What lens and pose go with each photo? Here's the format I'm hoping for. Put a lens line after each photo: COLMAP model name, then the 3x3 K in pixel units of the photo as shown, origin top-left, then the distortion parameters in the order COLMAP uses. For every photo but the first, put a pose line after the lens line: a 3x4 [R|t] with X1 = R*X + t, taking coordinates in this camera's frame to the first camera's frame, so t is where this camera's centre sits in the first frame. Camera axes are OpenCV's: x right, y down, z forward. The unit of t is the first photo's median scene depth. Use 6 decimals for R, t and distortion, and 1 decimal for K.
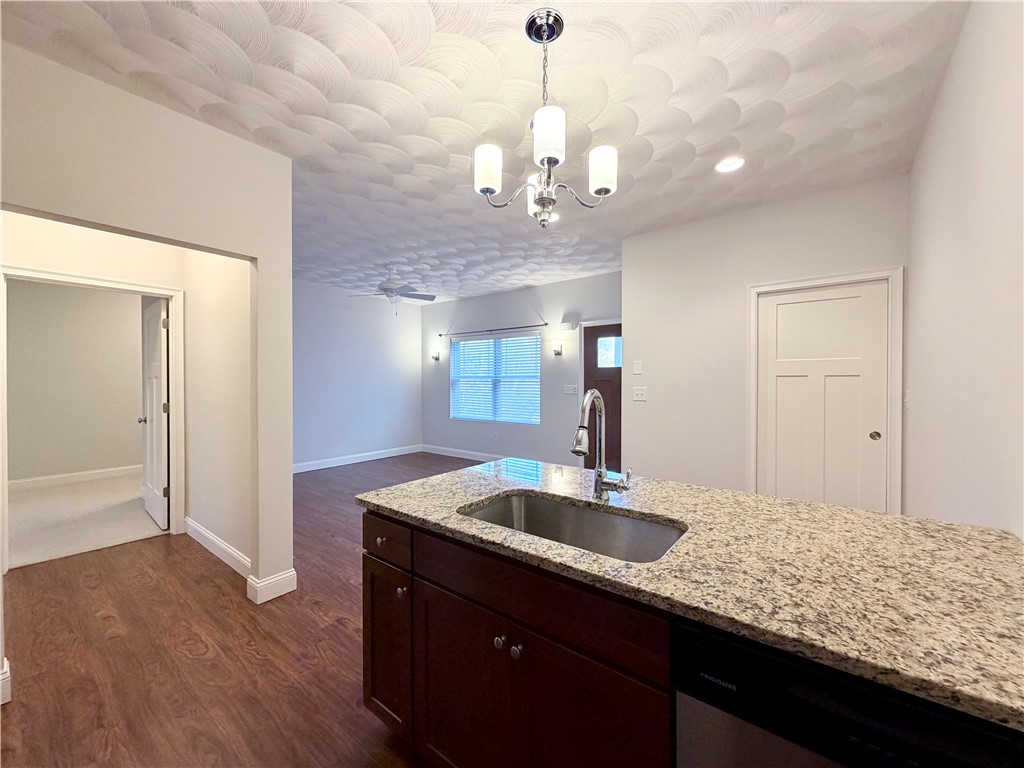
lens RADIAL K [[407.8, 0, 510.2], [0, 407.8, 384.0], [0, 0, 1]] dist [0.000885, -0.000033]
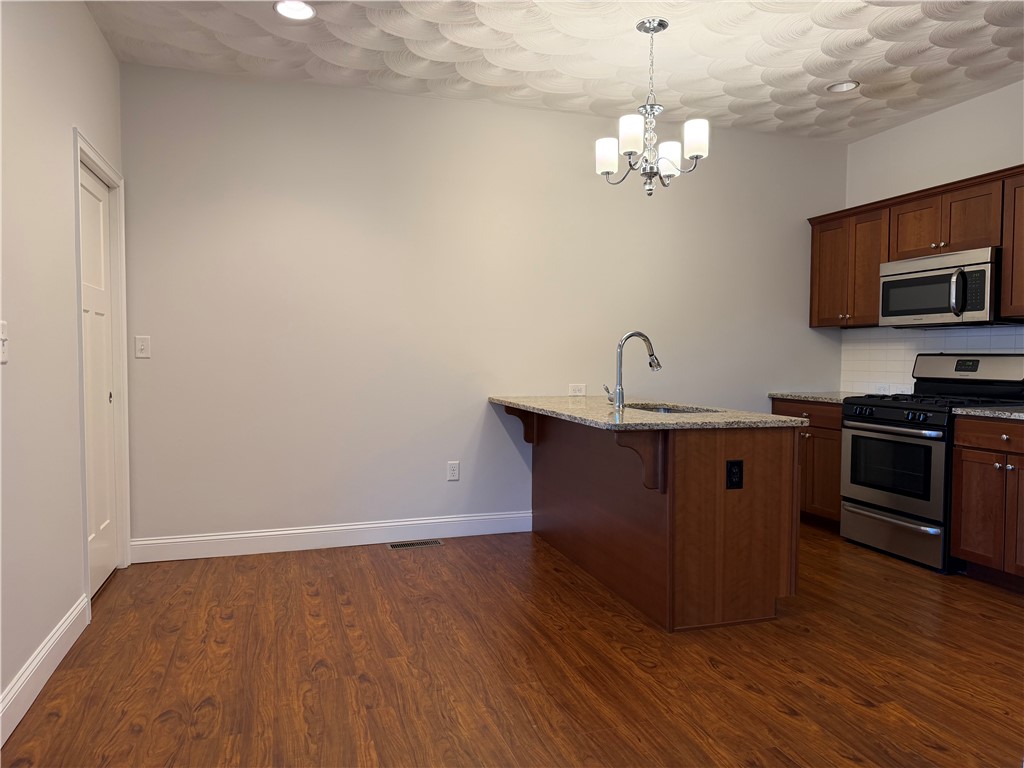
lens RADIAL K [[720.2, 0, 511.4], [0, 720.2, 387.8], [0, 0, 1]] dist [0.076664, -0.083404]
pose [[-0.825199, -0.025430, 0.564269, -0.733161], [0.004466, 0.998661, 0.051538, 0.066023], [-0.564824, 0.045049, -0.823981, 2.738204]]
